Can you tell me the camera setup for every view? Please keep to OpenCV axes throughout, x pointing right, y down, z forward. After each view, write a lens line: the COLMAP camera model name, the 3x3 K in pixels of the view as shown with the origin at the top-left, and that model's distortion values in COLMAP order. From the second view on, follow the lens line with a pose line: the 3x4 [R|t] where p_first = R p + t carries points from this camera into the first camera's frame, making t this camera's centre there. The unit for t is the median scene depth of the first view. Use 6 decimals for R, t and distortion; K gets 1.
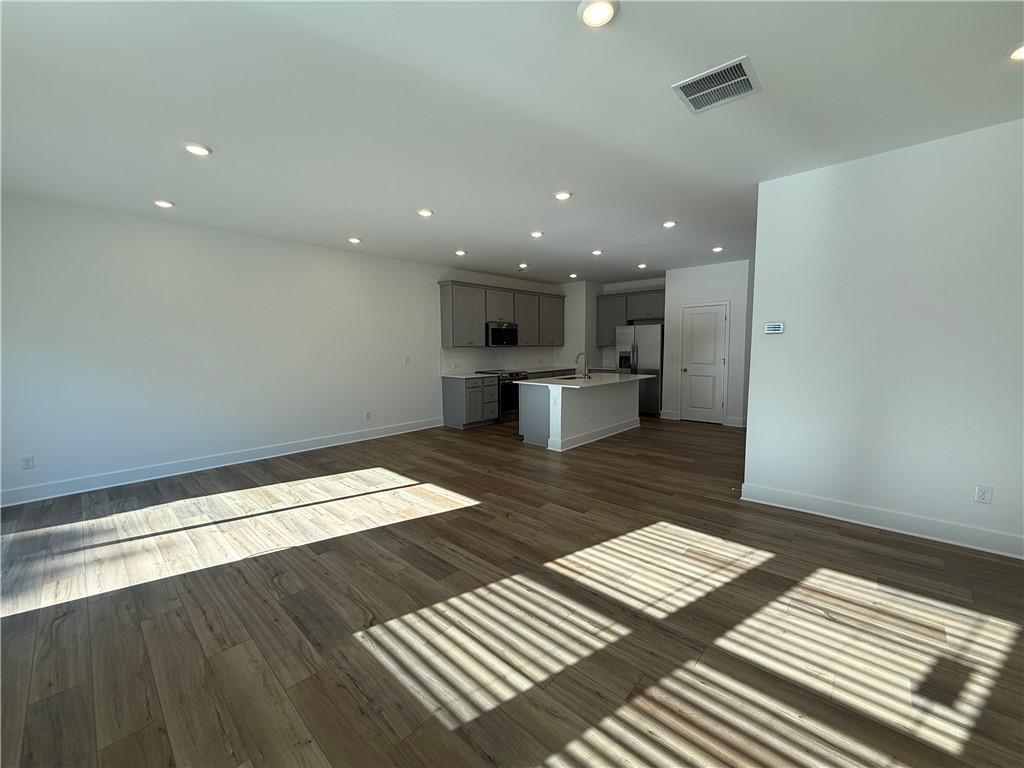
lens RADIAL K [[409.2, 0, 512.0], [0, 409.2, 384.0], [0, 0, 1]] dist [-0.000446, -0.000007]
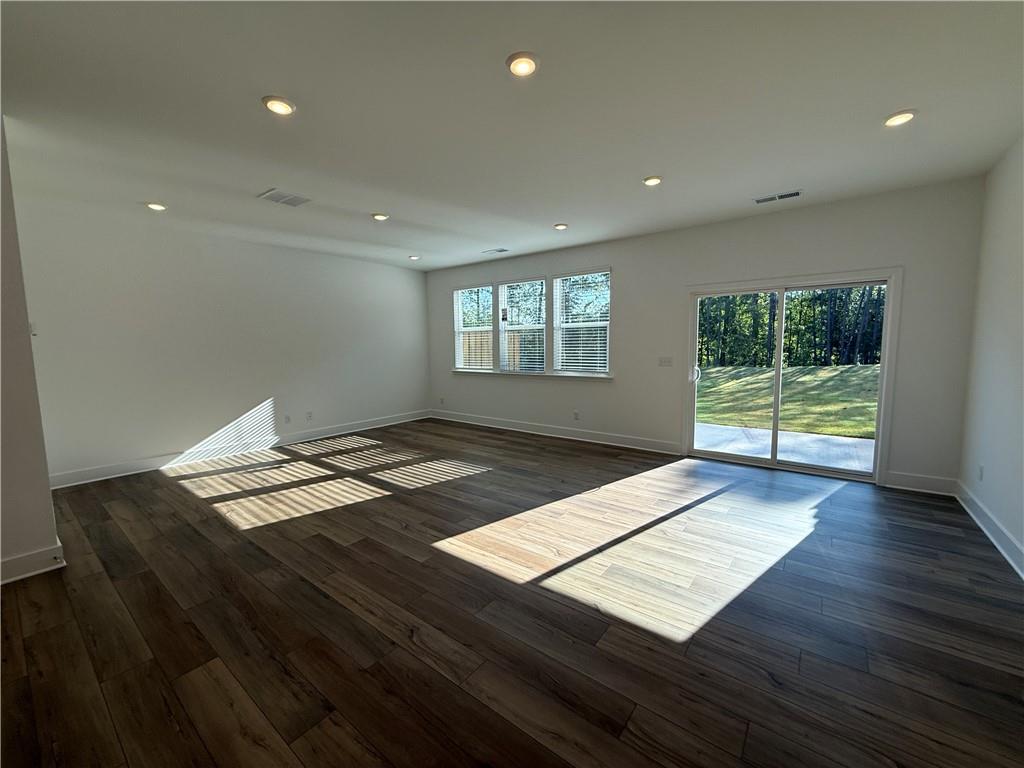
lens RADIAL K [[409.2, 0, 512.0], [0, 409.2, 384.0], [0, 0, 1]] dist [-0.000446, -0.000007]
pose [[-0.995055, 0.027883, -0.095327, -0.083078], [0.009511, 0.982126, 0.187986, -0.082501], [0.098864, 0.186150, -0.977535, 0.912429]]
